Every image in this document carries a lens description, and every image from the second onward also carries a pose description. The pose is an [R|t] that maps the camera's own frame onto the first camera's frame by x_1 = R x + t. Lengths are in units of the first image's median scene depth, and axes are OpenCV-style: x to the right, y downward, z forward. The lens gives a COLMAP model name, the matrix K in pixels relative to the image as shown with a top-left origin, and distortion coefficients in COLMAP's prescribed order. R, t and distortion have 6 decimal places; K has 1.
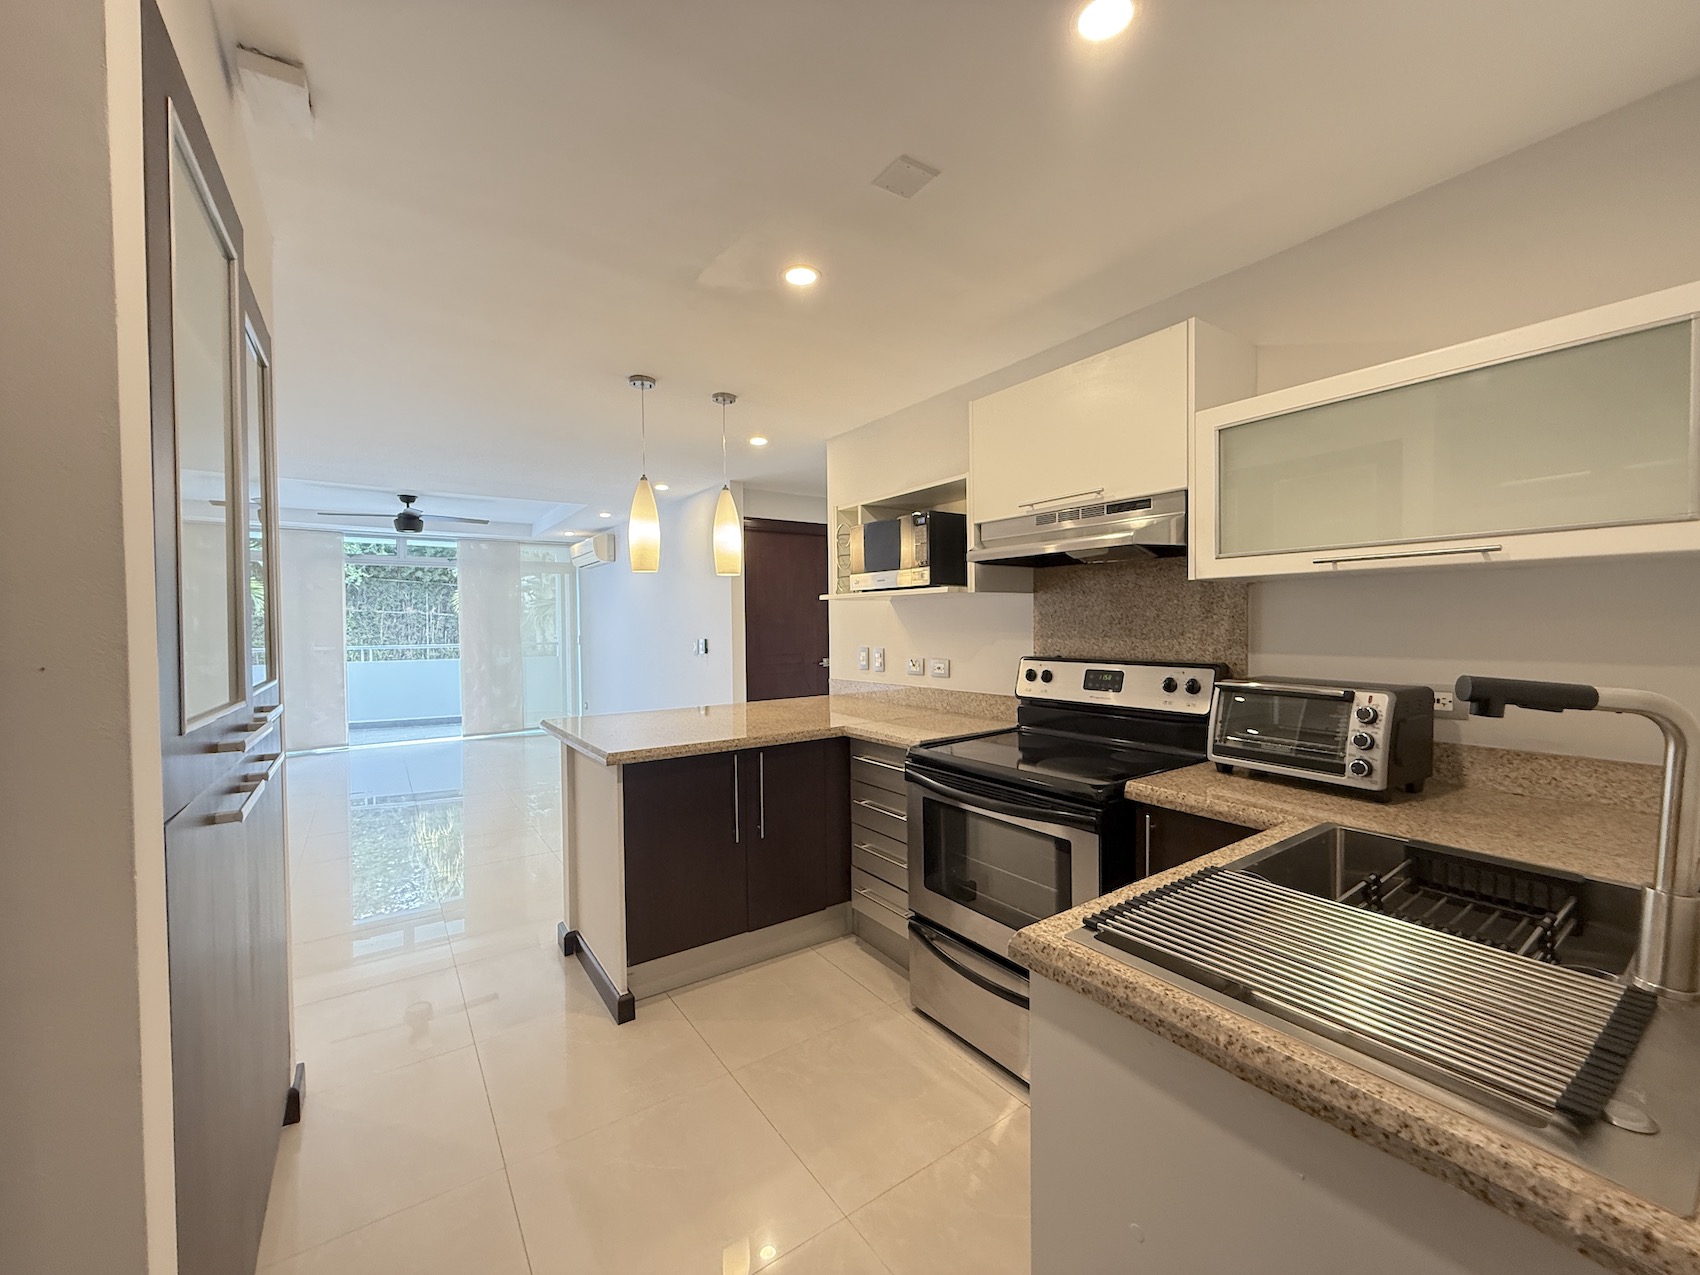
lens RADIAL K [[679.5, 0, 850.0], [0, 679.5, 637.5], [0, 0, 1]] dist [-0.001190, -0.000153]
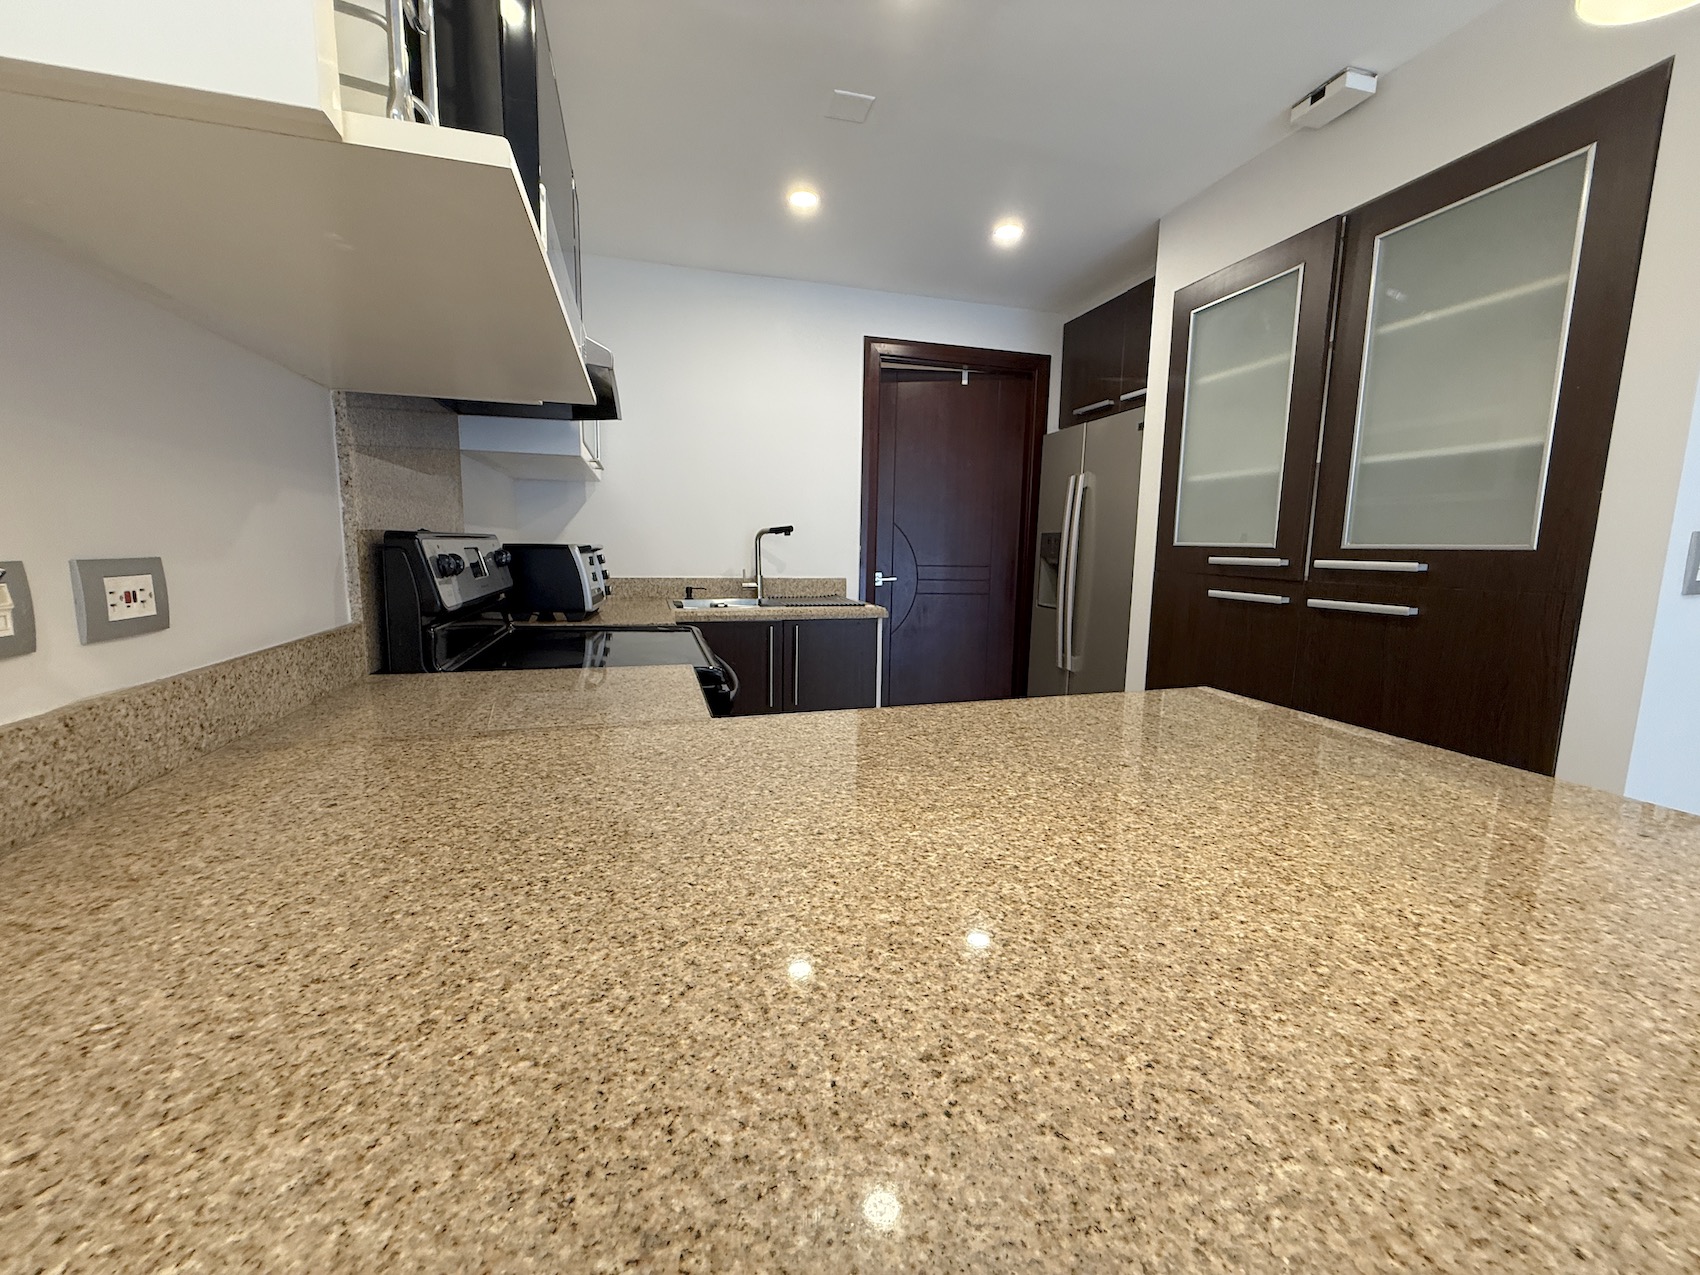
lens RADIAL K [[679.5, 0, 850.0], [0, 679.5, 637.5], [0, 0, 1]] dist [-0.001190, -0.000153]
pose [[-0.947544, -0.048537, 0.315919, -0.210302], [-0.000075, 0.988437, 0.151634, 0.030654], [-0.319626, 0.143656, -0.936591, 1.420948]]
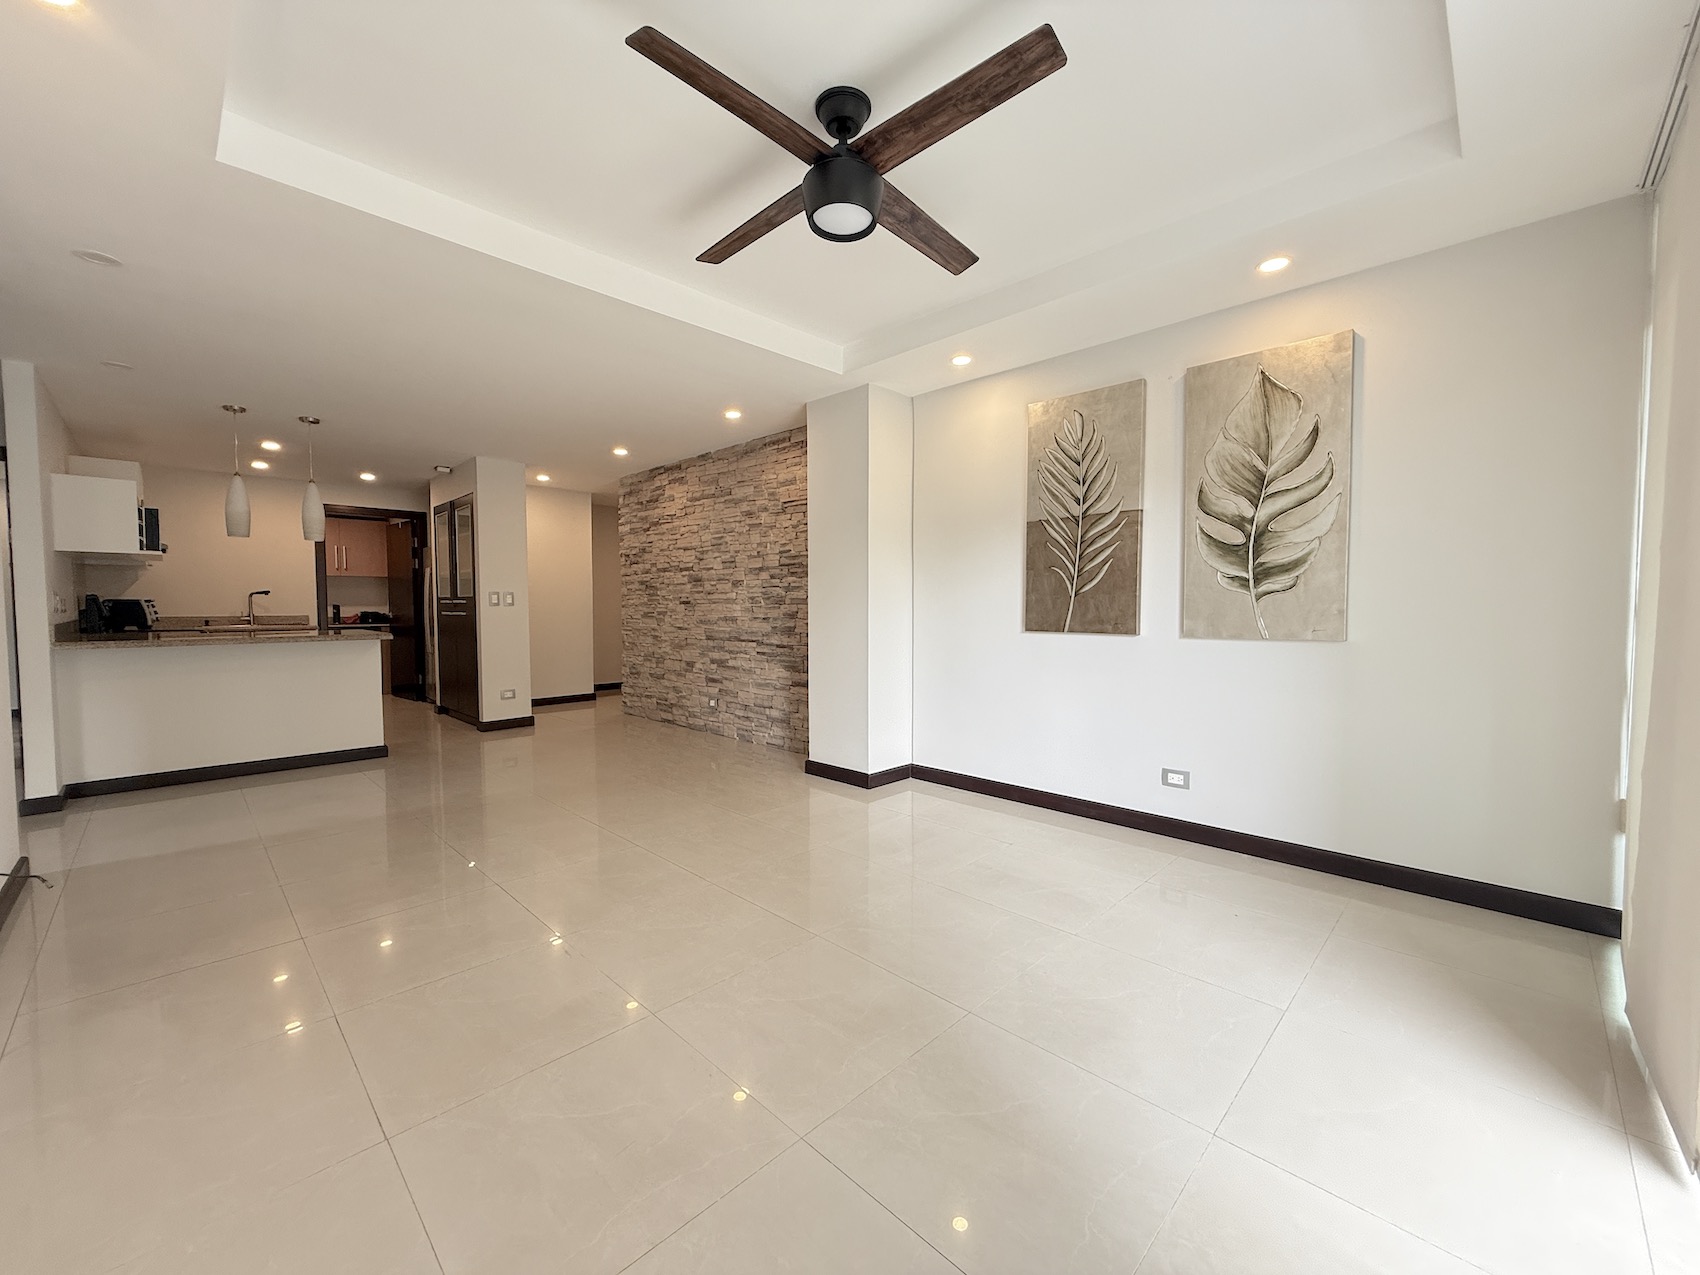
lens RADIAL K [[679.8, 0, 844.4], [0, 679.8, 637.2], [0, 0, 1]] dist [-0.000160, -0.000017]
pose [[-0.985560, 0.019588, -0.168193, -1.453102], [0.007972, 0.997553, 0.069461, 0.032767], [0.169142, 0.067117, -0.983304, 3.241820]]
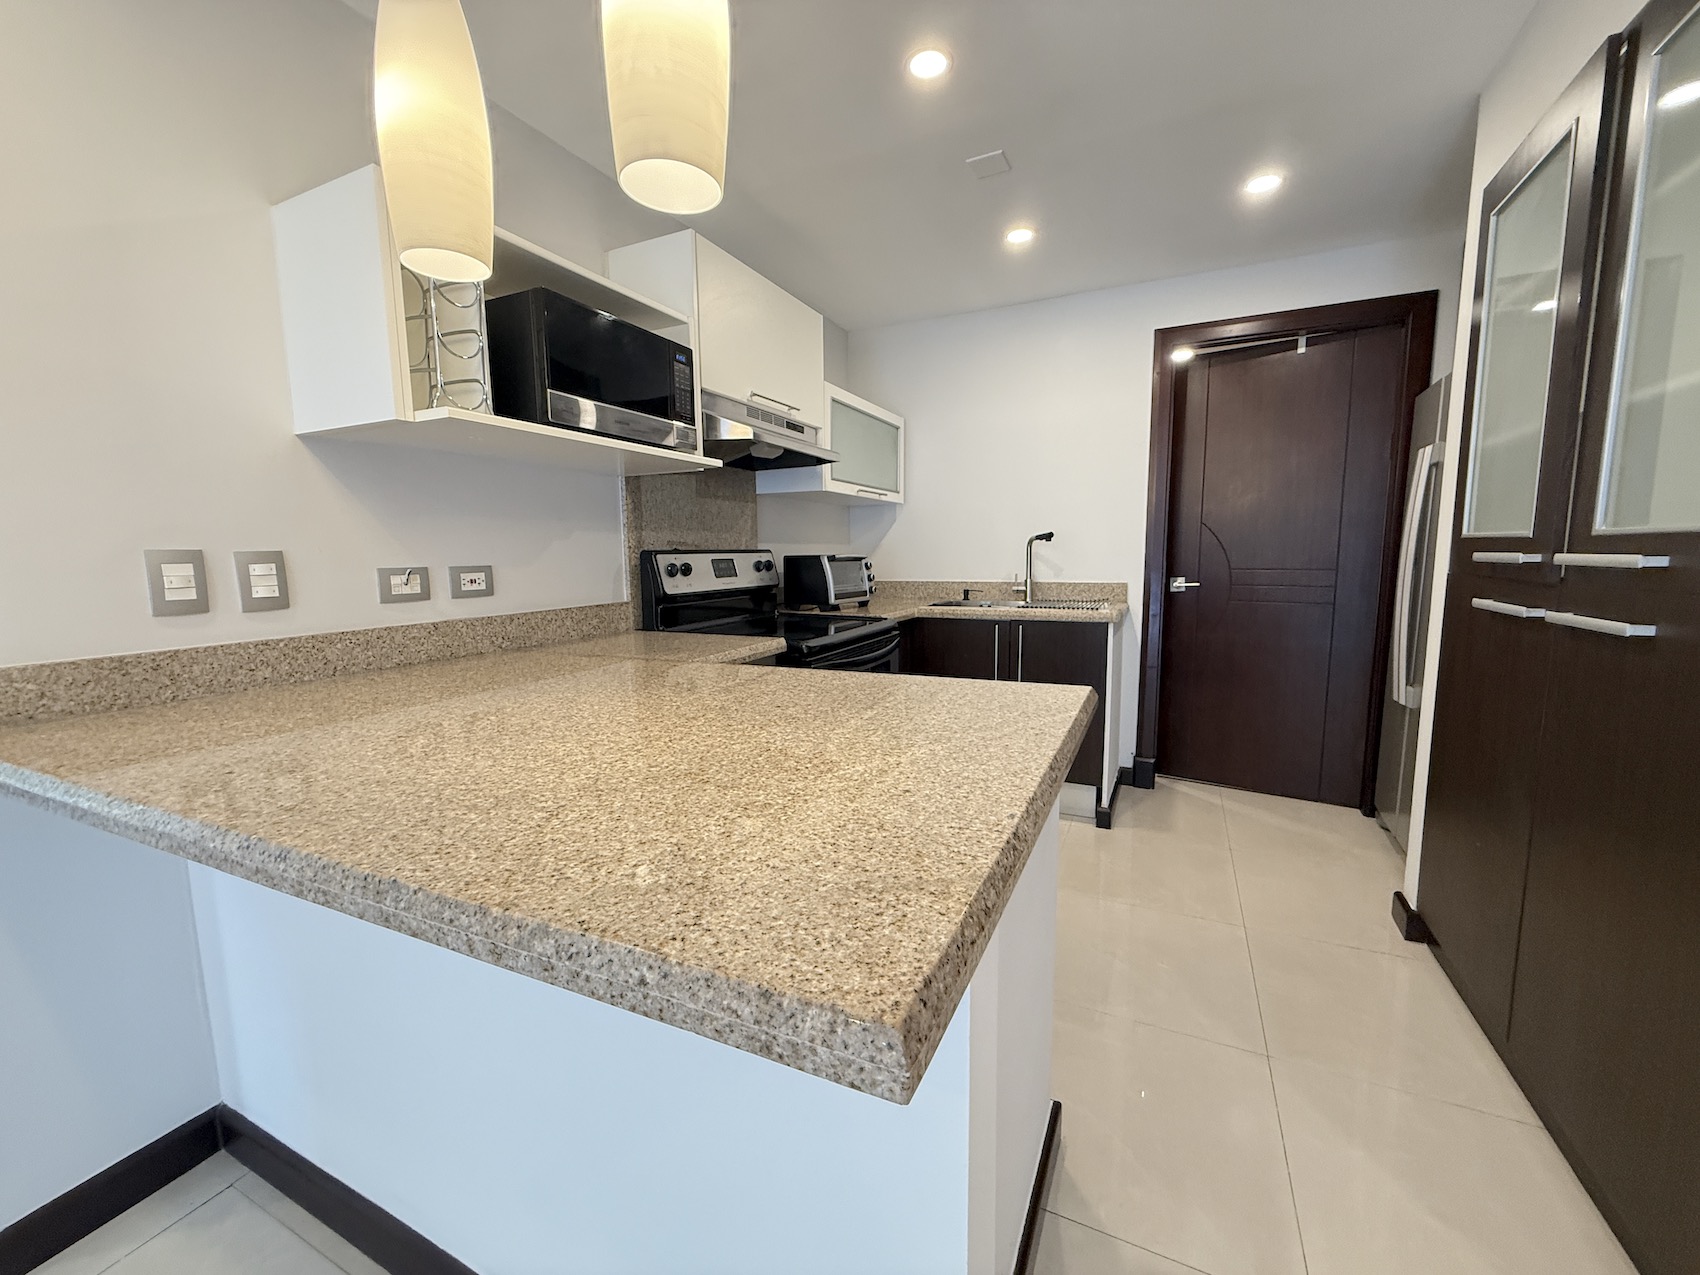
lens RADIAL K [[679.8, 0, 844.4], [0, 679.8, 637.2], [0, 0, 1]] dist [-0.000160, -0.000017]
pose [[-0.486427, -0.092143, 0.868849, -0.649360], [0.035431, 0.991525, 0.124989, 0.039549], [-0.873003, 0.091582, -0.479040, 1.256535]]
